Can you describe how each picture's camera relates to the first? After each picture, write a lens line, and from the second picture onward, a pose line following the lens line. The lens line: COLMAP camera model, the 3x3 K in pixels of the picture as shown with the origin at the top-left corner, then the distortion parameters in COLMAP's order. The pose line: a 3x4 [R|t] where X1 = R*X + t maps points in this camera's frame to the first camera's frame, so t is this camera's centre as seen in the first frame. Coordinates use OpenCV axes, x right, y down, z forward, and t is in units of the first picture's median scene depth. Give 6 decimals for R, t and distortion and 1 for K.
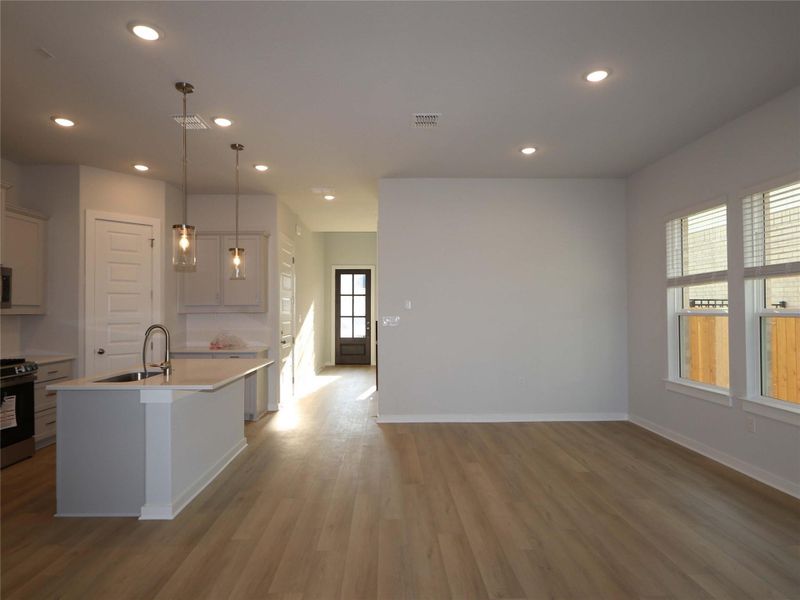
lens RADIAL K [[421.8, 0, 400.0], [0, 421.8, 300.0], [0, 0, 1]] dist [-0.012273, 0.000602]
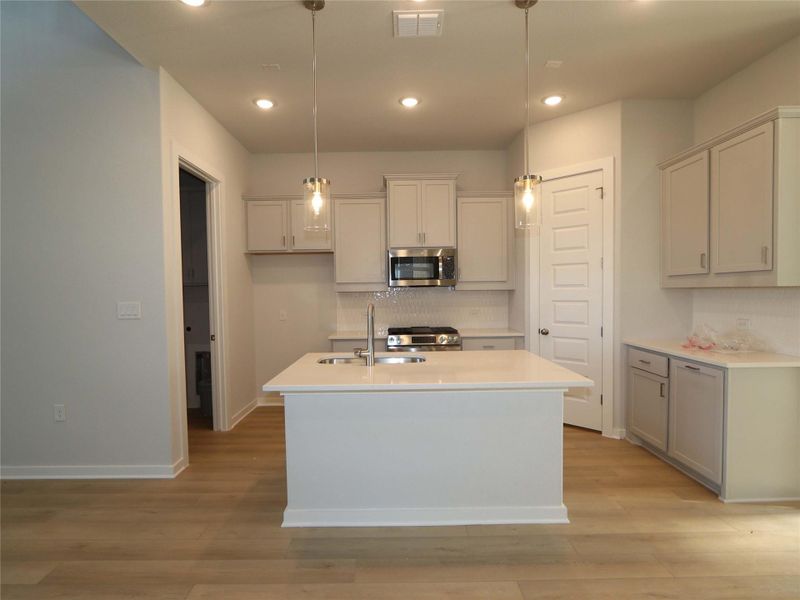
lens RADIAL K [[421.8, 0, 400.0], [0, 421.8, 300.0], [0, 0, 1]] dist [-0.012273, 0.000602]
pose [[-0.010021, 0.028490, -0.999544, 0.190738], [0.036283, 0.998946, 0.028109, 0.022075], [0.999291, -0.035985, -0.011044, 0.771889]]
